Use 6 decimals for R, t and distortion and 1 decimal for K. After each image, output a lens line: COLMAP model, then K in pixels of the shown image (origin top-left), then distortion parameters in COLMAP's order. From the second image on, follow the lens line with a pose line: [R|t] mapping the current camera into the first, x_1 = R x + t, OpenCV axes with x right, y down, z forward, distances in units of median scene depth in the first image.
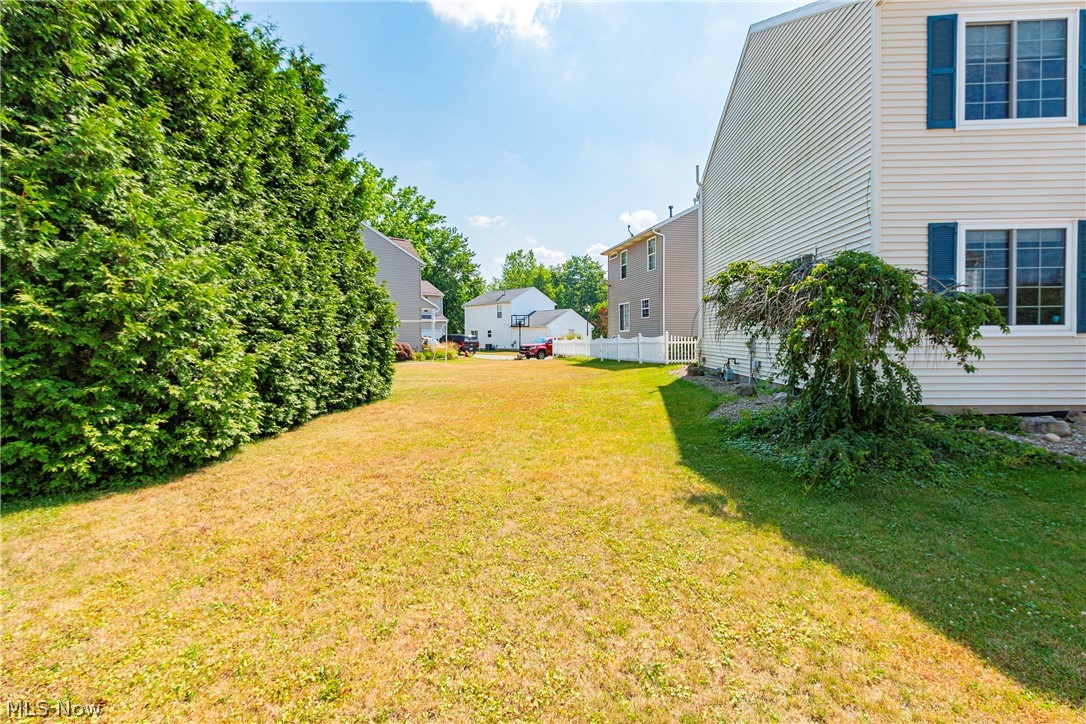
lens RADIAL K [[502.2, 0, 542.6], [0, 502.2, 351.5], [0, 0, 1]] dist [-0.011000, -0.000095]
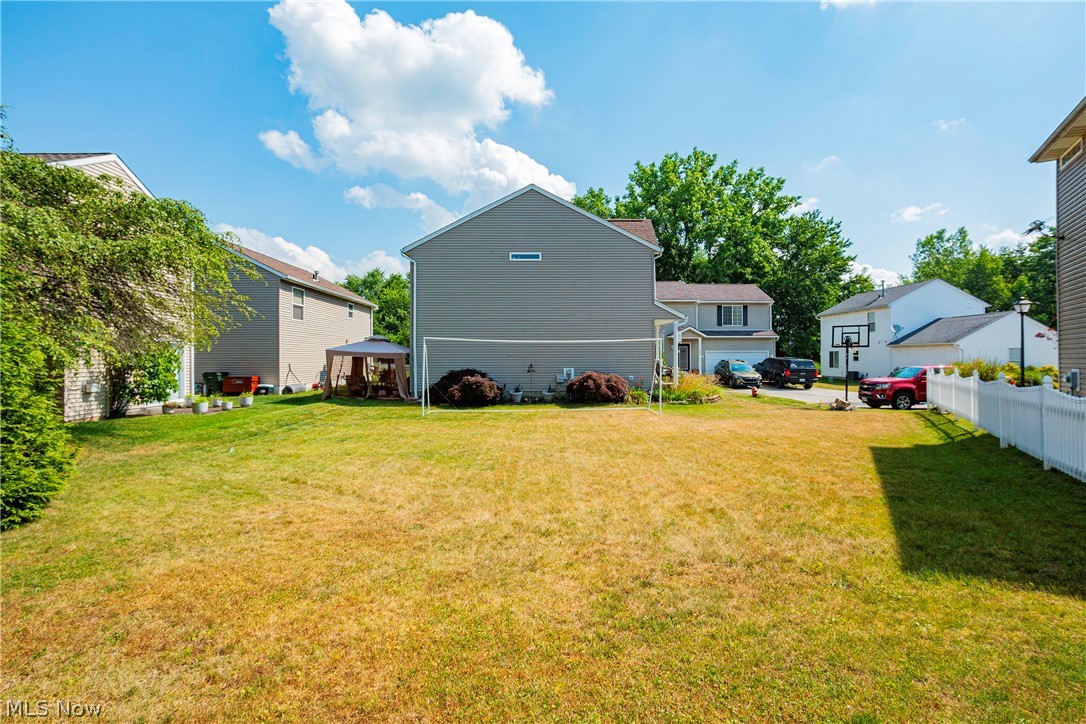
lens RADIAL K [[513.7, 0, 543.0], [0, 513.7, 362.0], [0, 0, 1]] dist [-0.004272, -0.000388]
pose [[0.735710, 0.009875, -0.677224, 0.058225], [-0.021220, 0.999739, -0.008474, -0.014662], [0.676964, 0.020605, 0.735728, 0.258778]]
